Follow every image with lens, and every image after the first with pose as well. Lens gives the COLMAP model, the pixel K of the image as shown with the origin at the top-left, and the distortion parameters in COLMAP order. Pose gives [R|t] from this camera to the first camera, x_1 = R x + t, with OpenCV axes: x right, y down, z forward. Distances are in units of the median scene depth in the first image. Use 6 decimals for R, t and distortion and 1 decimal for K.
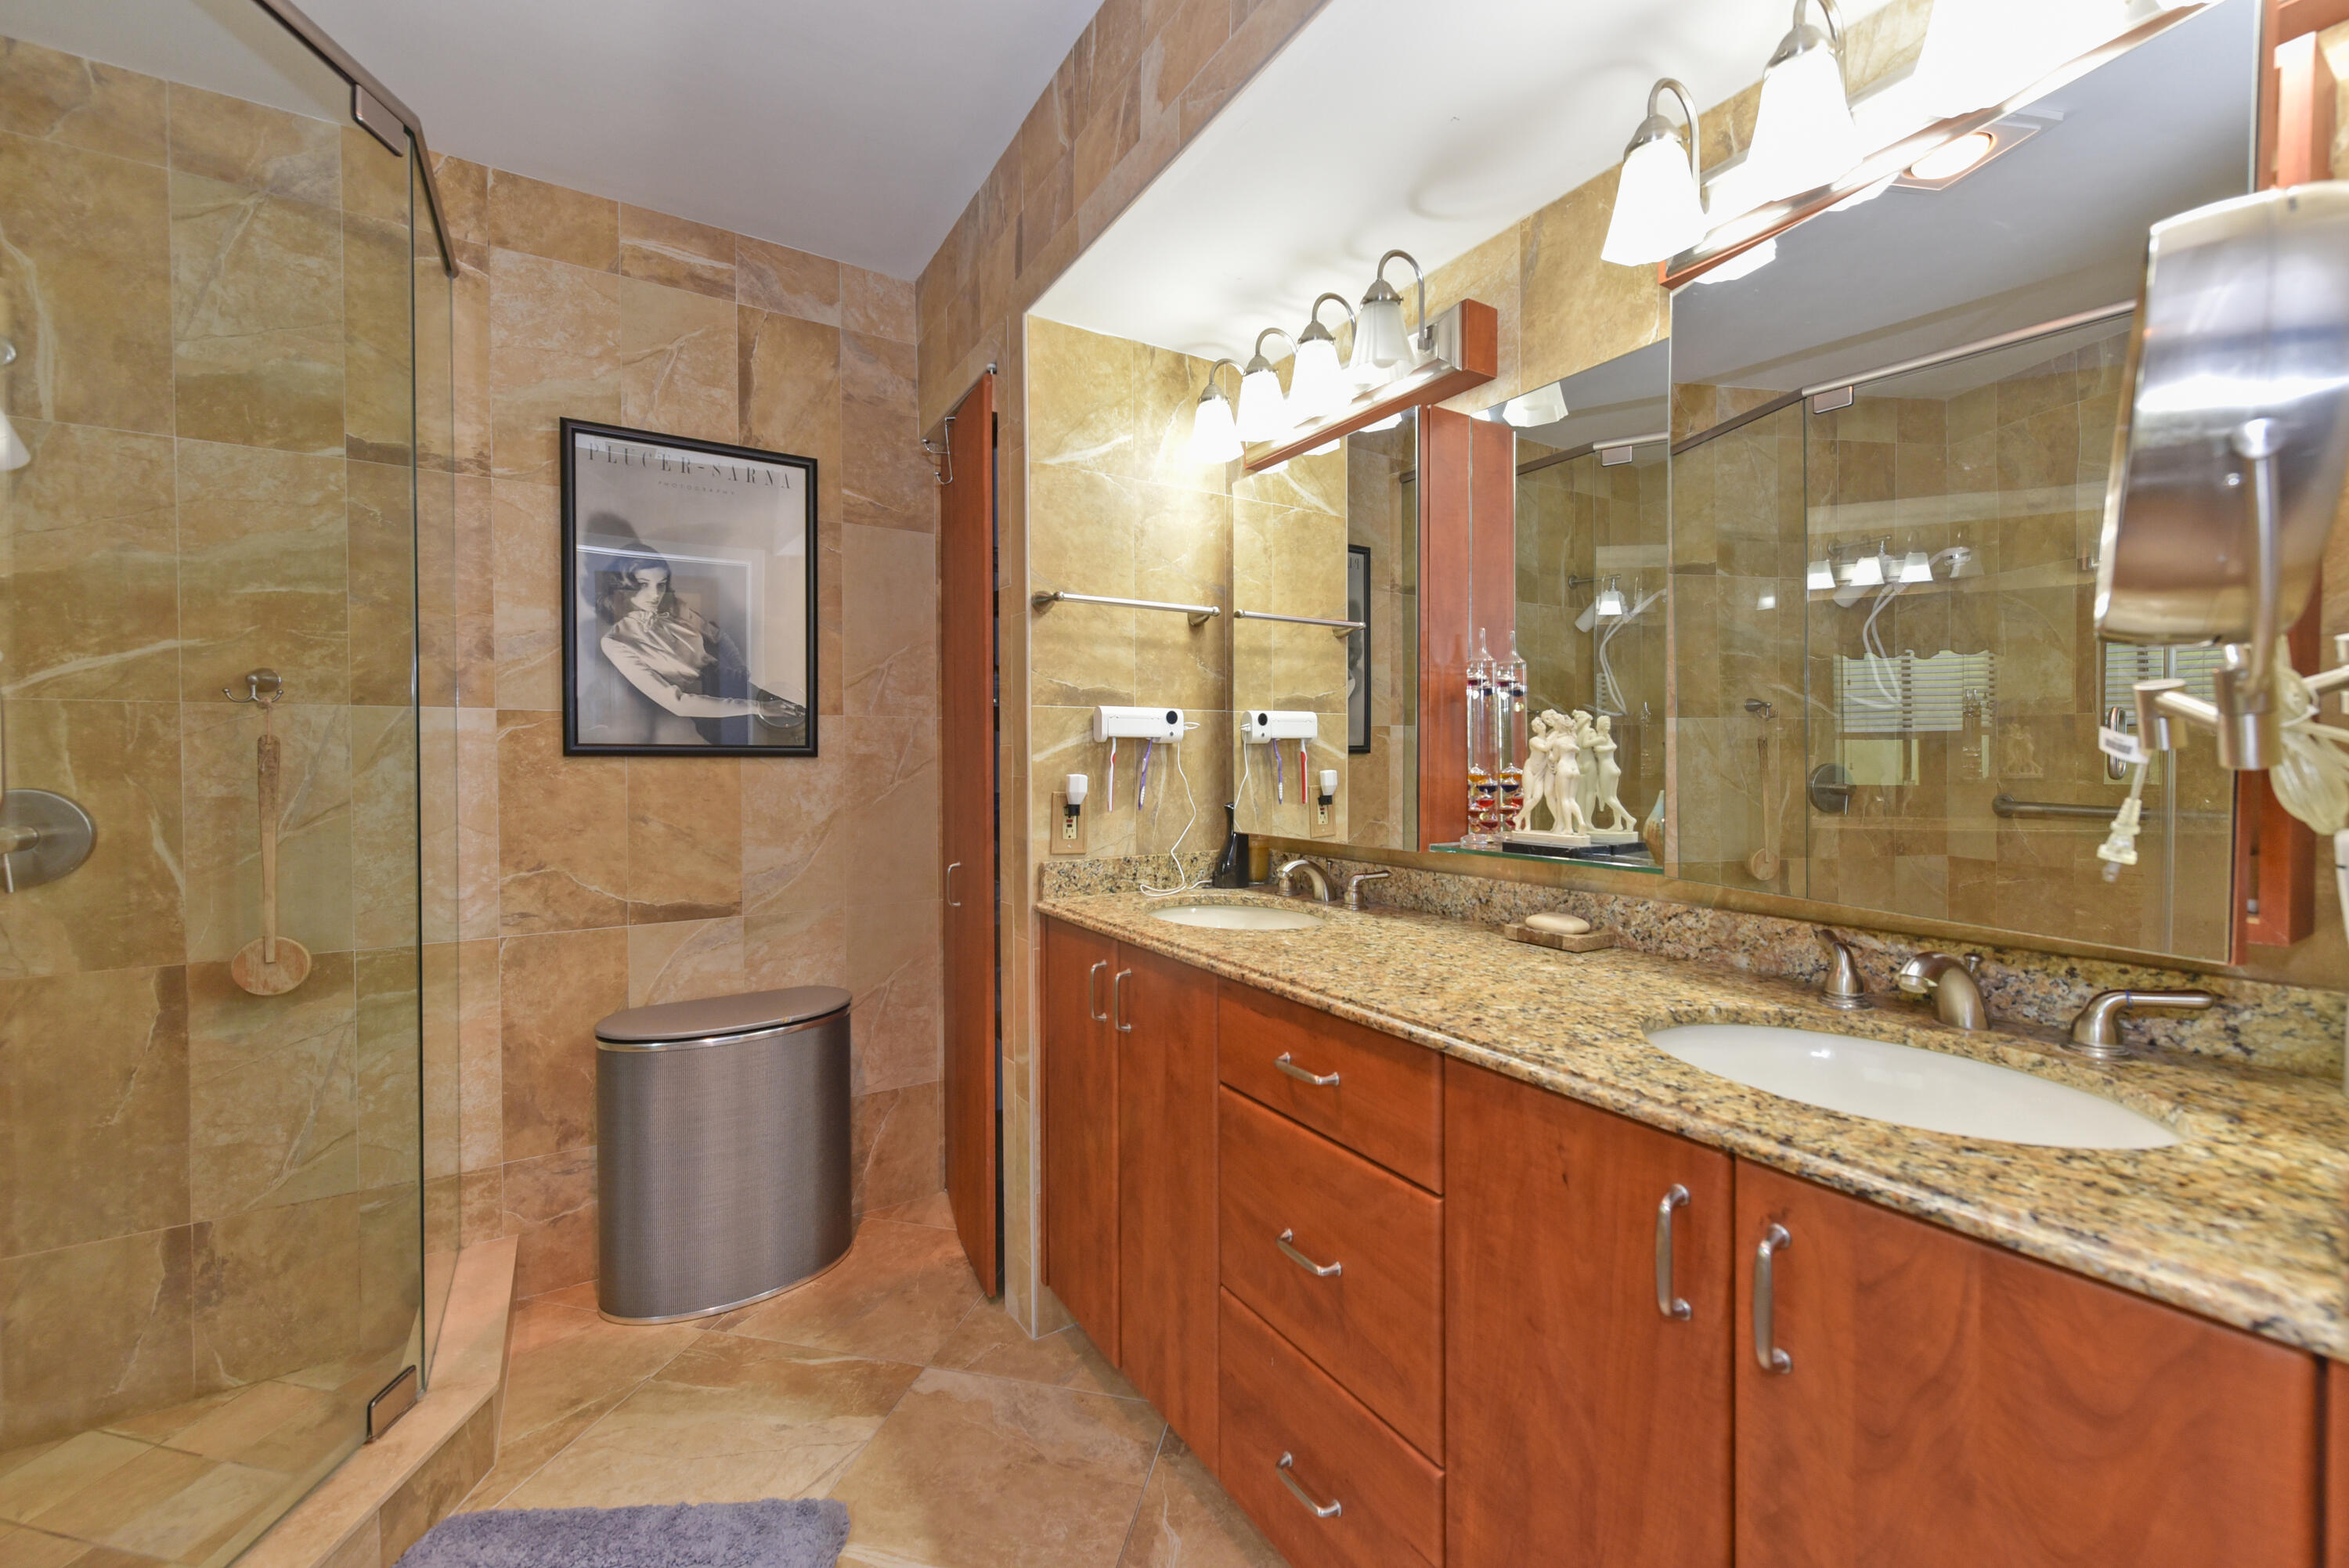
lens RADIAL K [[942.6, 0, 1172.3], [0, 942.6, 760.0], [0, 0, 1]] dist [0.010858, -0.003944]
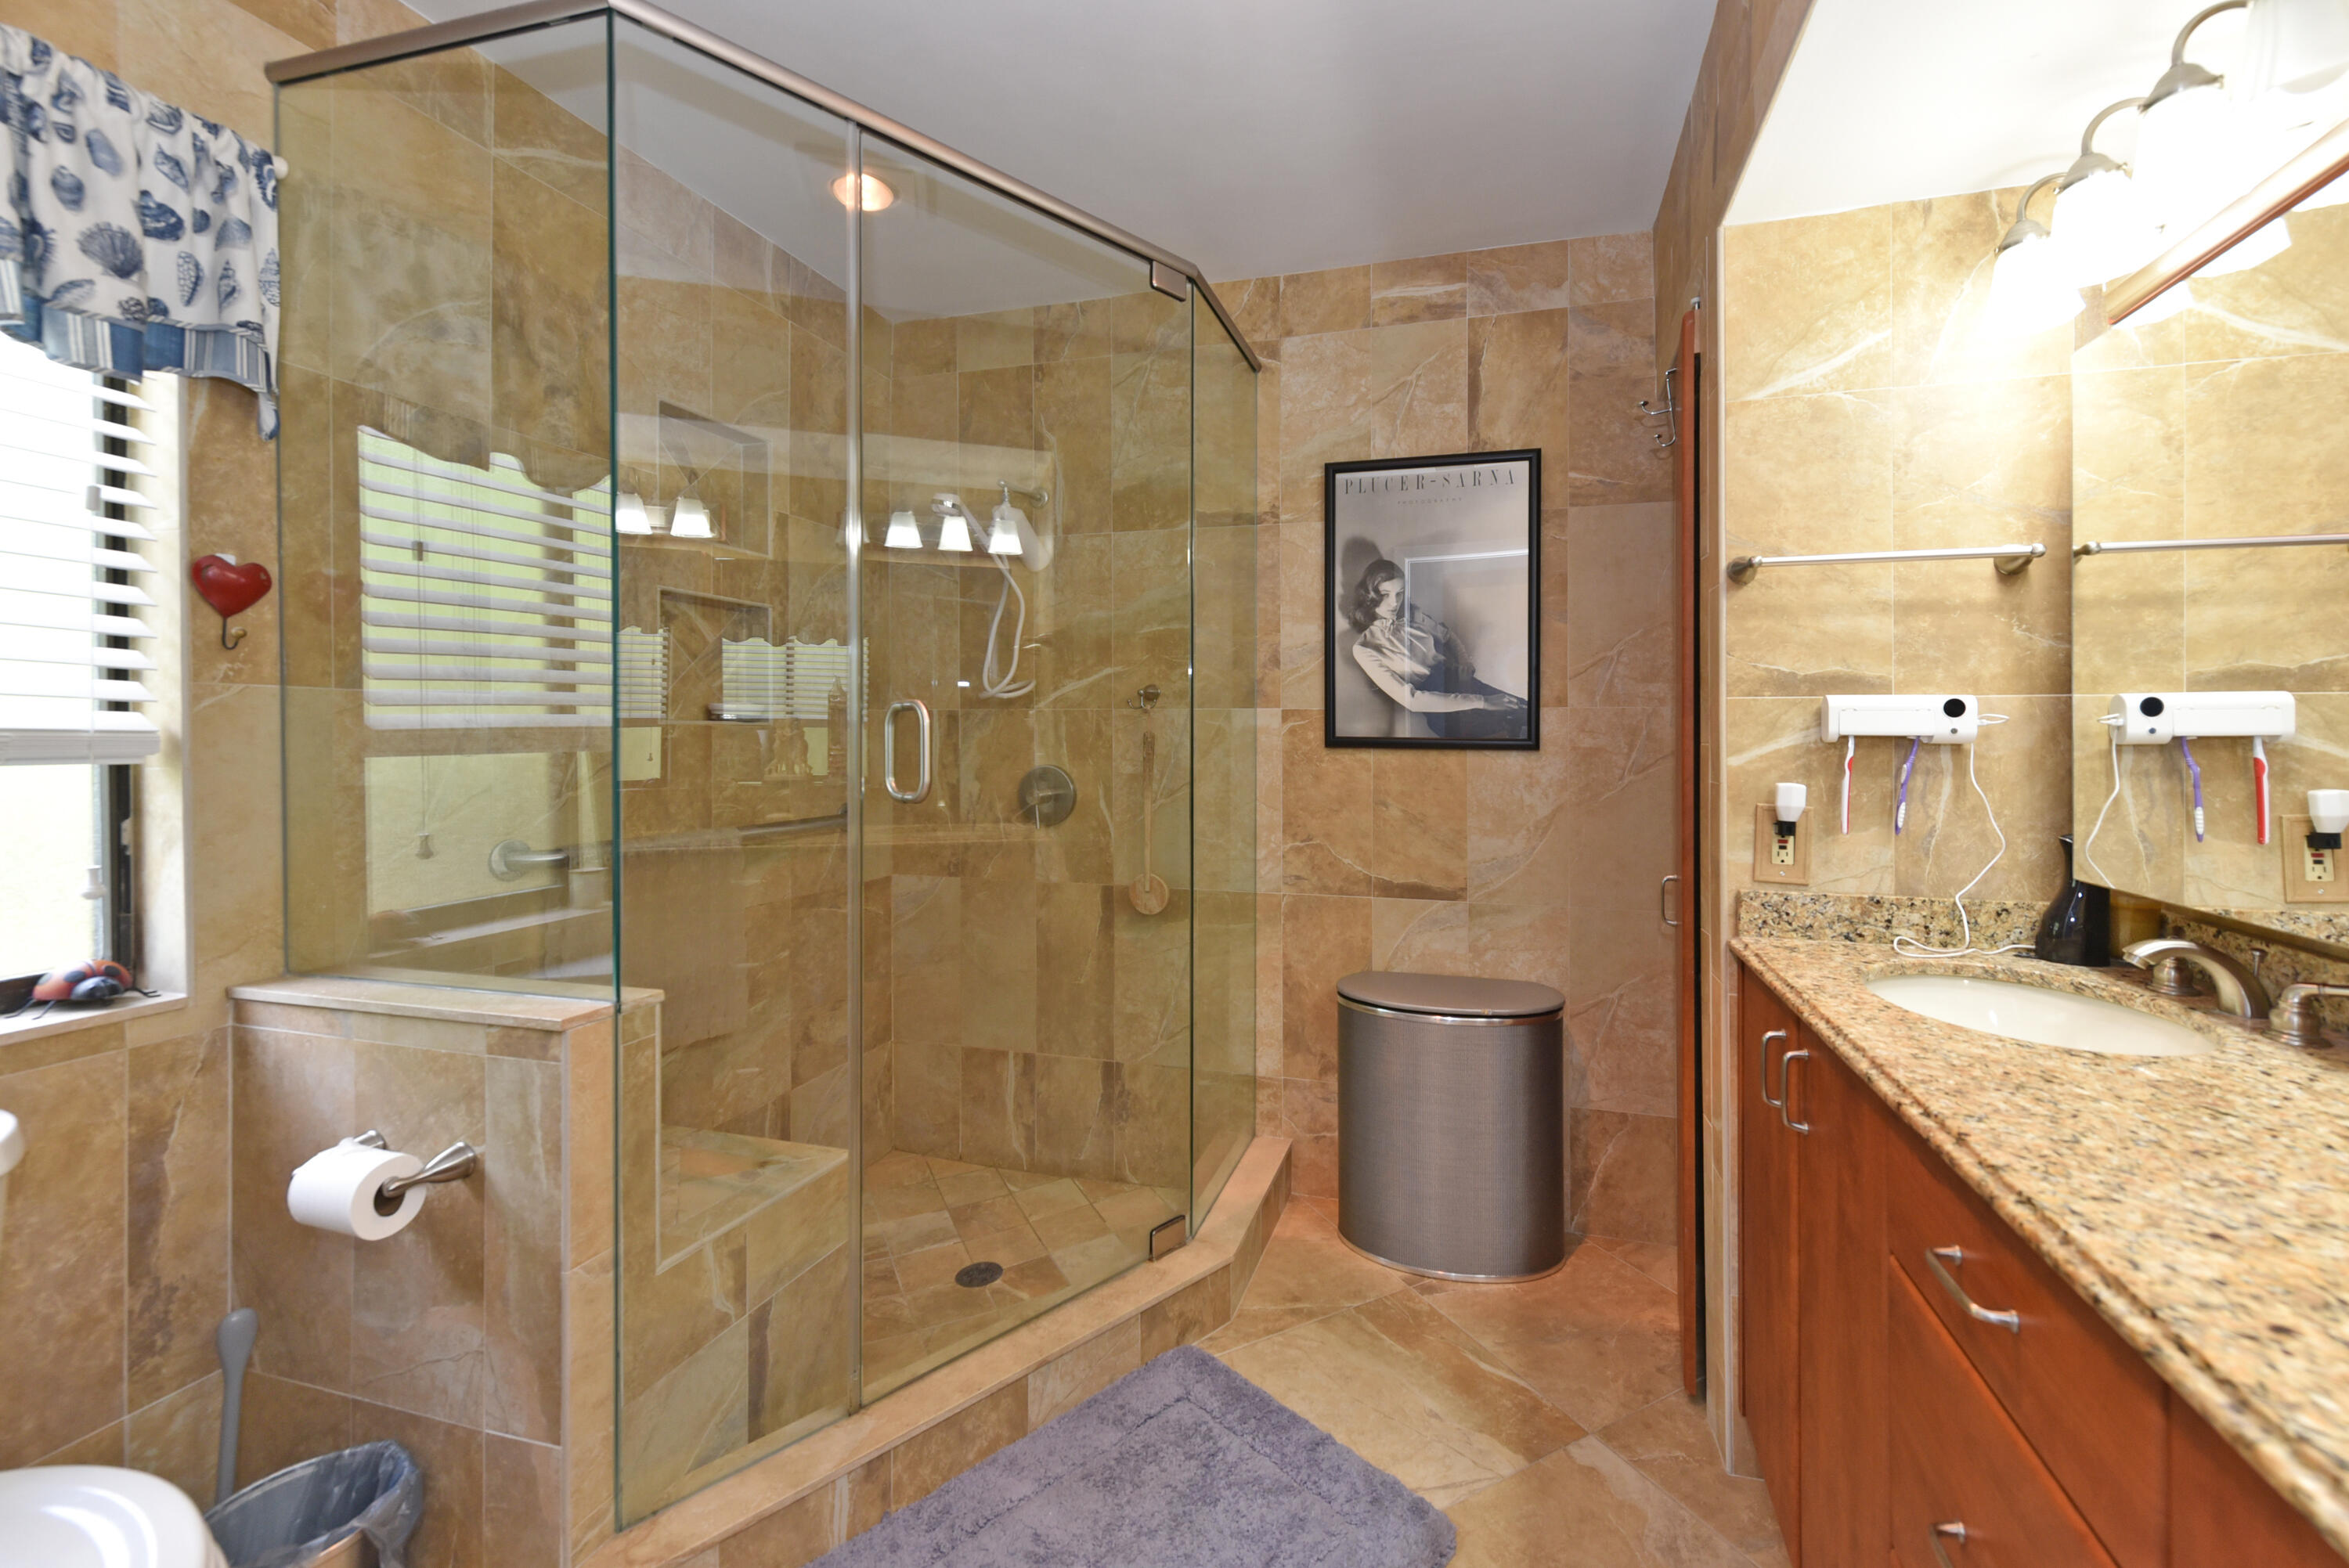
lens RADIAL K [[933.6, 0, 1177.3], [0, 933.6, 732.1], [0, 0, 1]] dist [0.011761, -0.004280]
pose [[0.680262, -0.000477, -0.732969, 0.103254], [-0.007786, 0.999939, -0.007877, -0.014382], [0.732928, 0.011065, 0.680217, 0.075648]]
